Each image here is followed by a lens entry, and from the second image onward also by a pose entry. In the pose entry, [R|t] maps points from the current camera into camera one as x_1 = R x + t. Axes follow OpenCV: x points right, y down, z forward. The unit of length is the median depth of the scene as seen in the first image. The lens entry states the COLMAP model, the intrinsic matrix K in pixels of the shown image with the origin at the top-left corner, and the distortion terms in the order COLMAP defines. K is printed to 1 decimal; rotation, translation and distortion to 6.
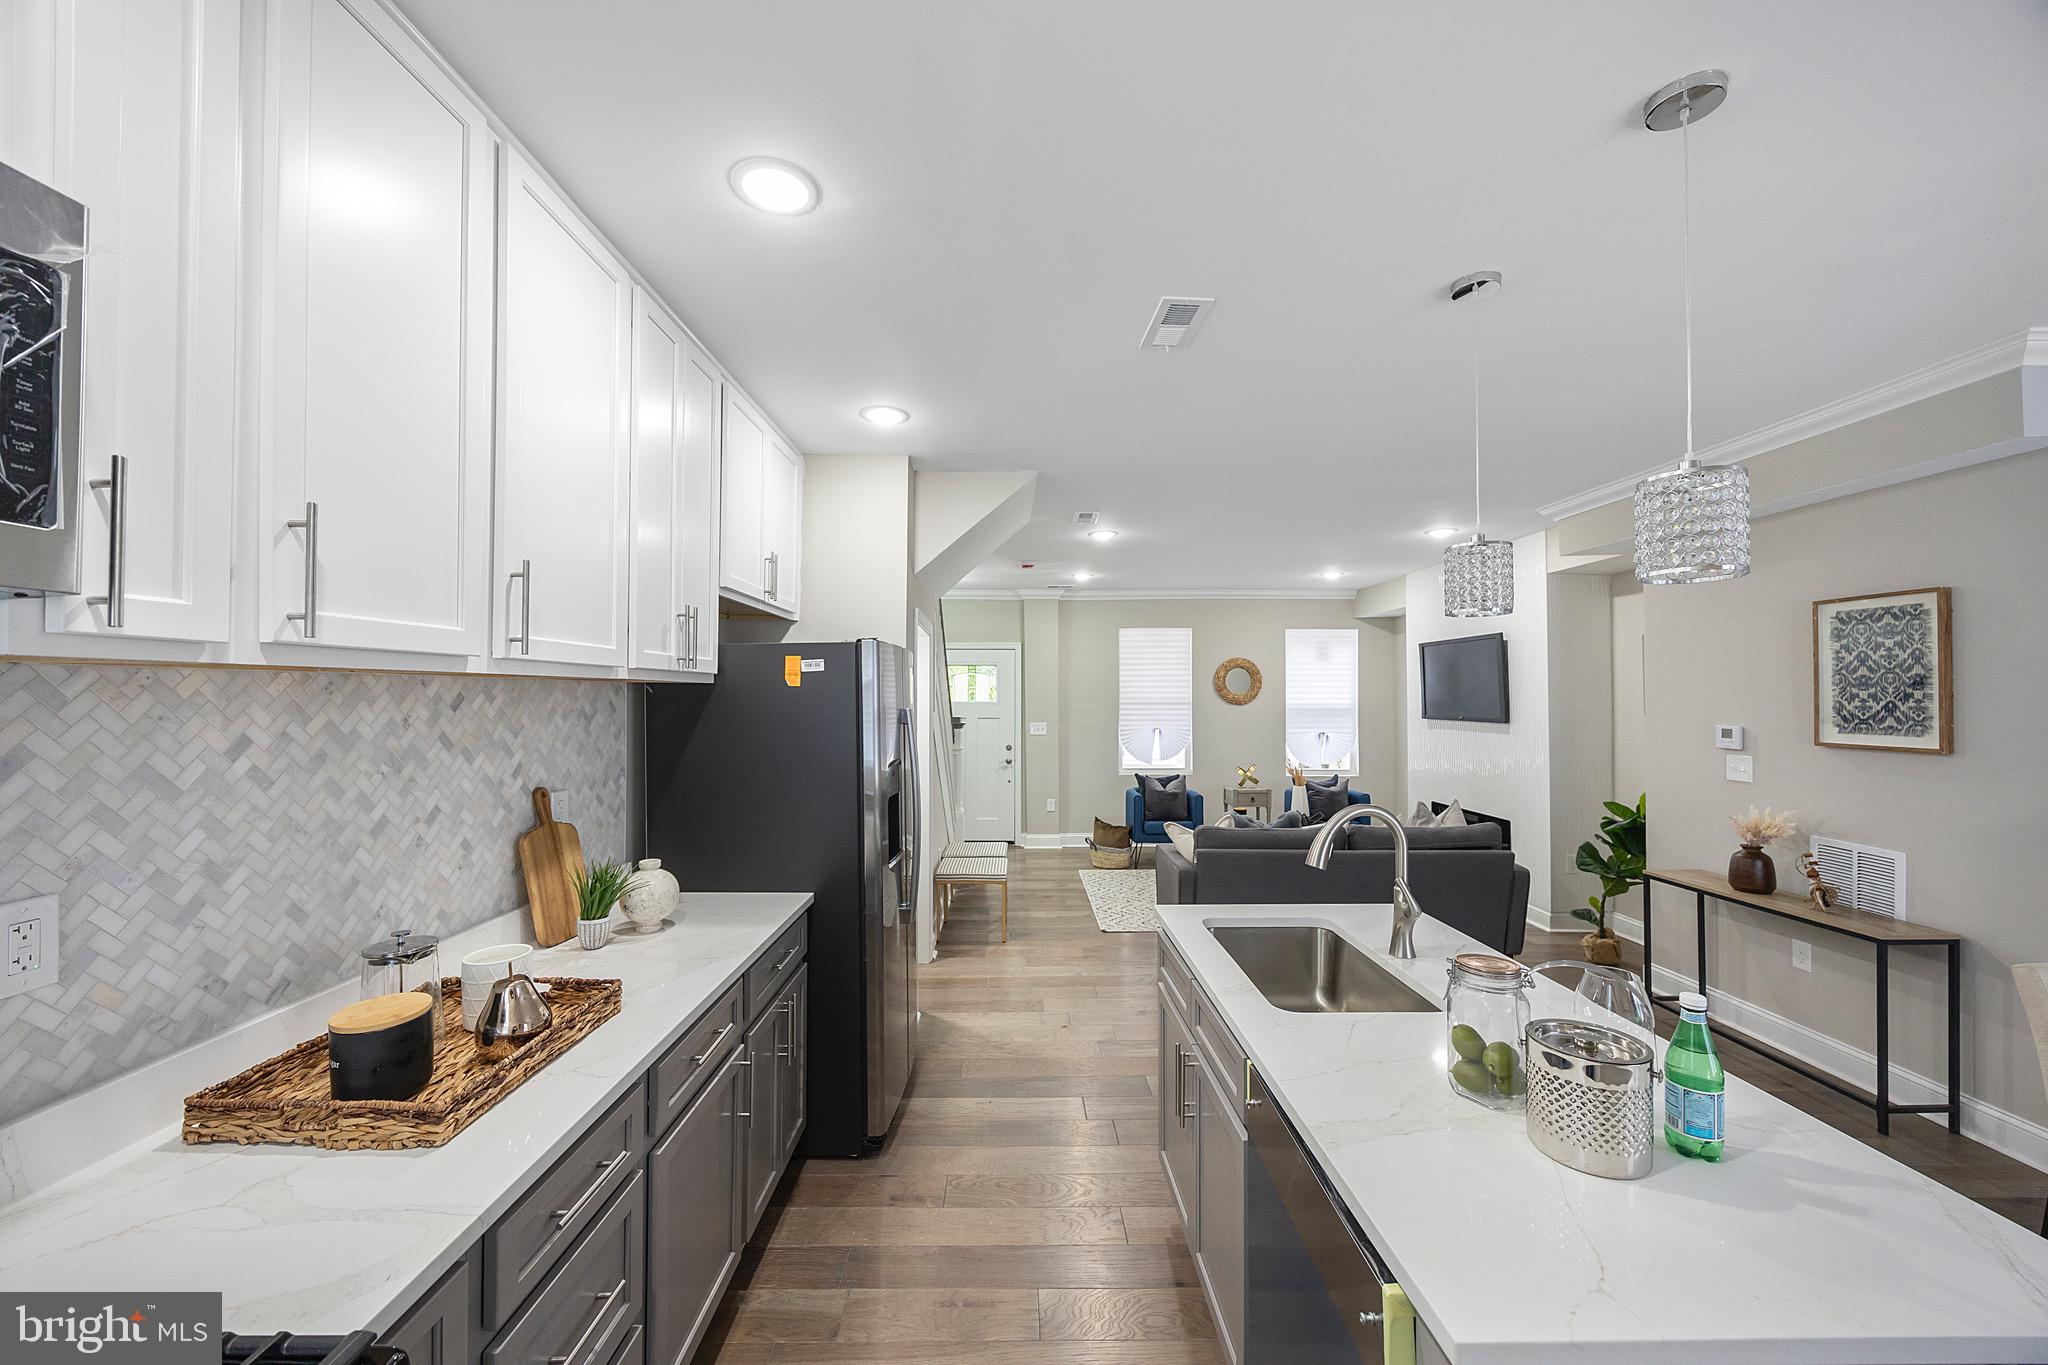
lens RADIAL K [[774.5, 0, 1017.9], [0, 774.5, 688.1], [0, 0, 1]] dist [-0.004006, -0.000088]
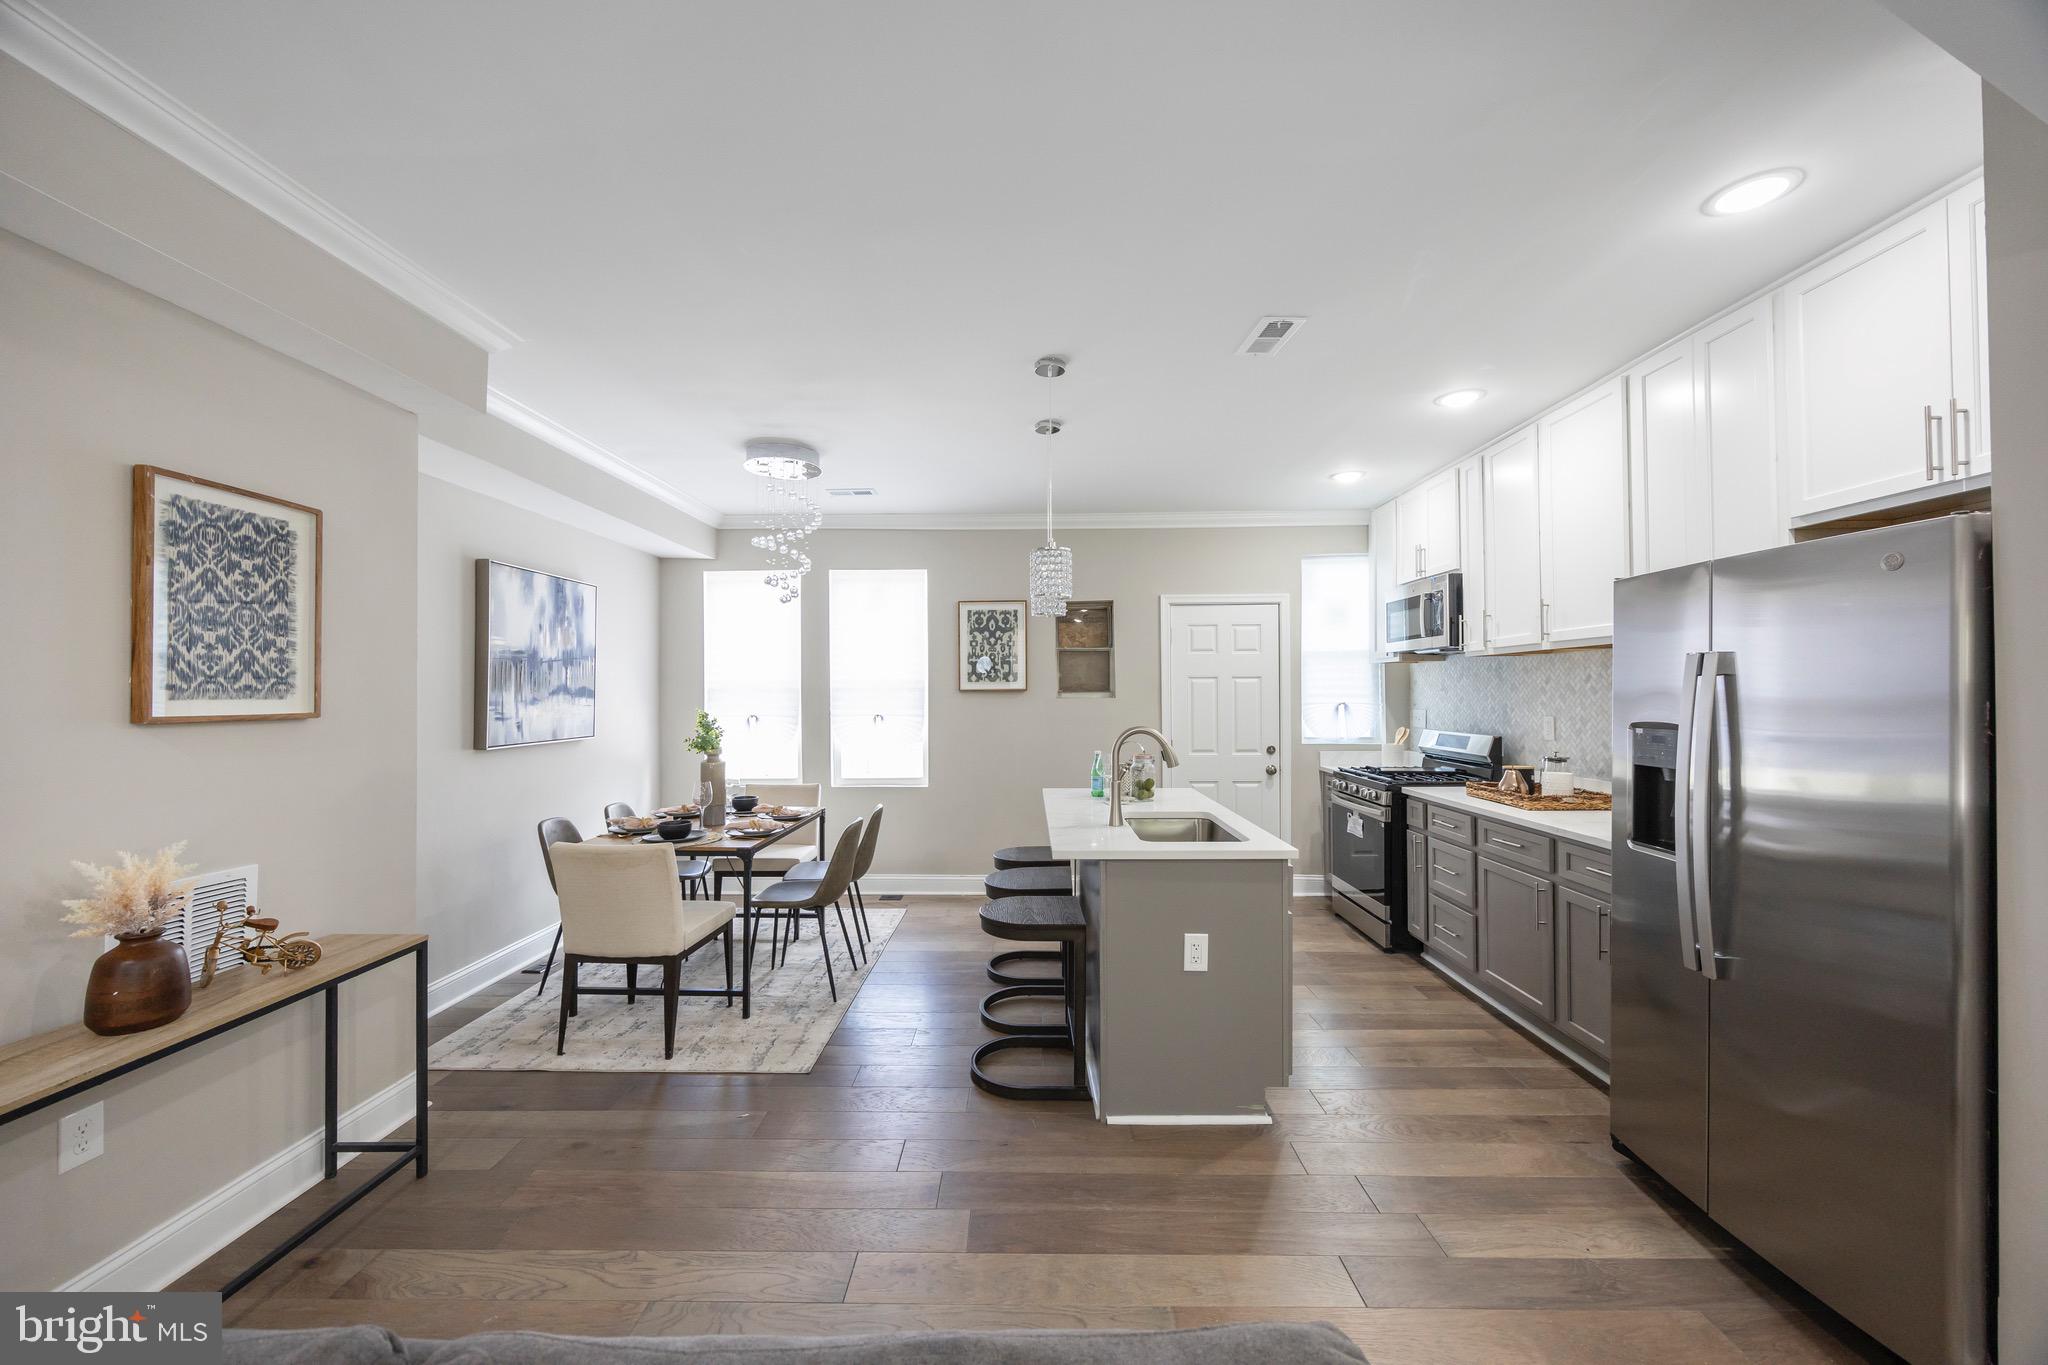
lens RADIAL K [[774.5, 0, 1020.2], [0, 774.5, 688.6], [0, 0, 1]] dist [-0.004006, -0.000088]
pose [[-0.999720, 0.004201, 0.023302, 0.399868], [0.003811, 0.999853, -0.016730, 0.062109], [-0.023369, -0.016637, -0.999588, 1.572960]]
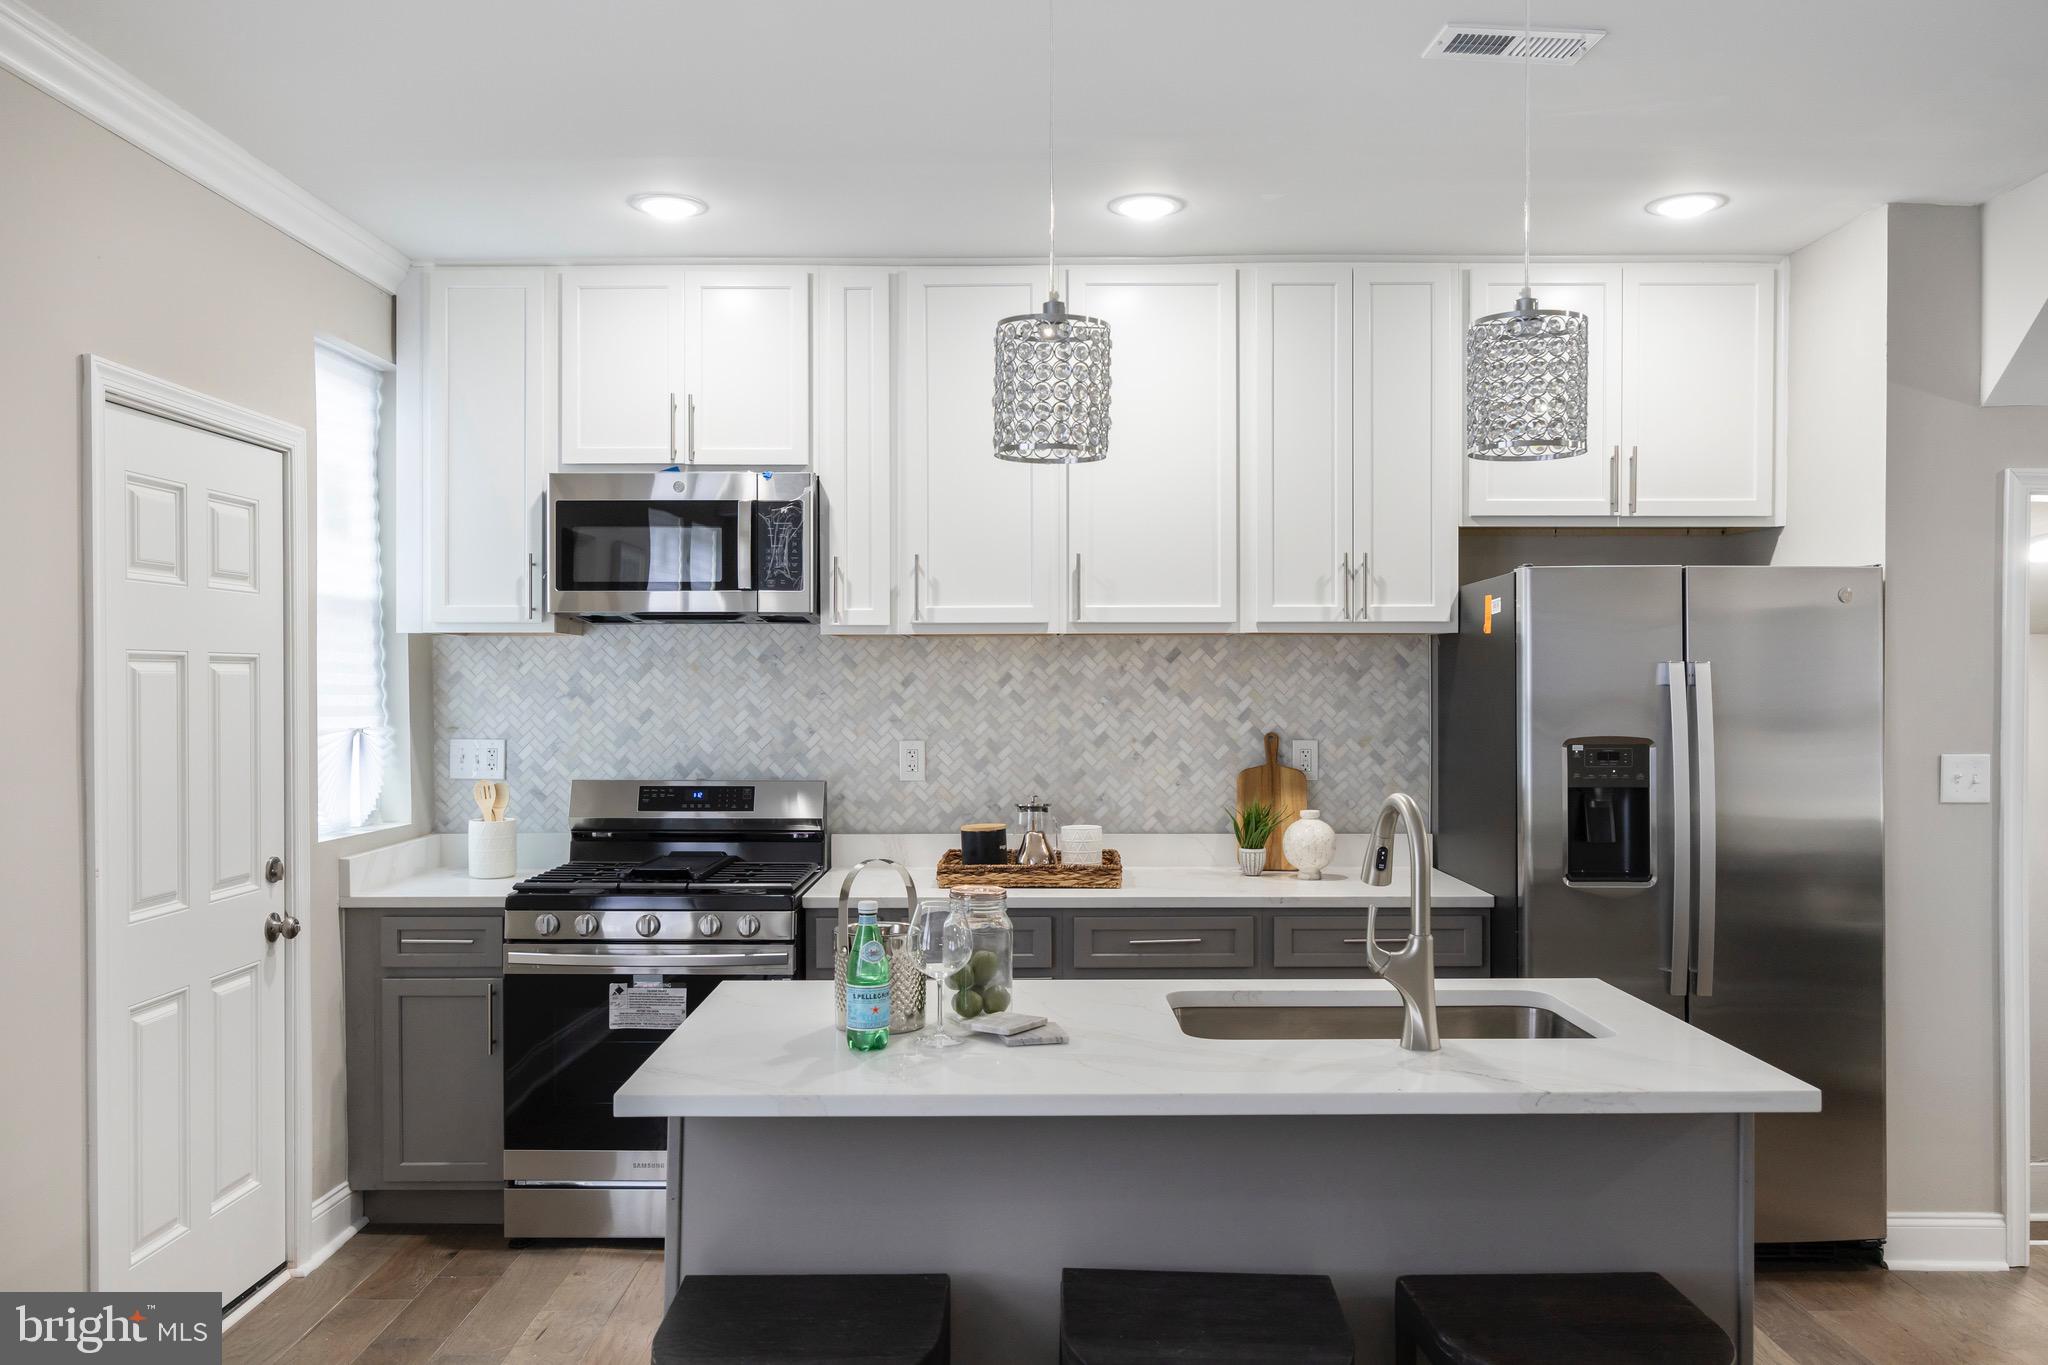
lens RADIAL K [[1527.2, 0, 1019.4], [0, 1527.2, 690.0], [0, 0, 1]] dist [-0.008830, -0.000638]
pose [[-0.007492, 0.005814, -0.999955, 1.046610], [0.011805, 0.999914, 0.005725, 0.033224], [0.999902, -0.011762, -0.007560, 0.434463]]
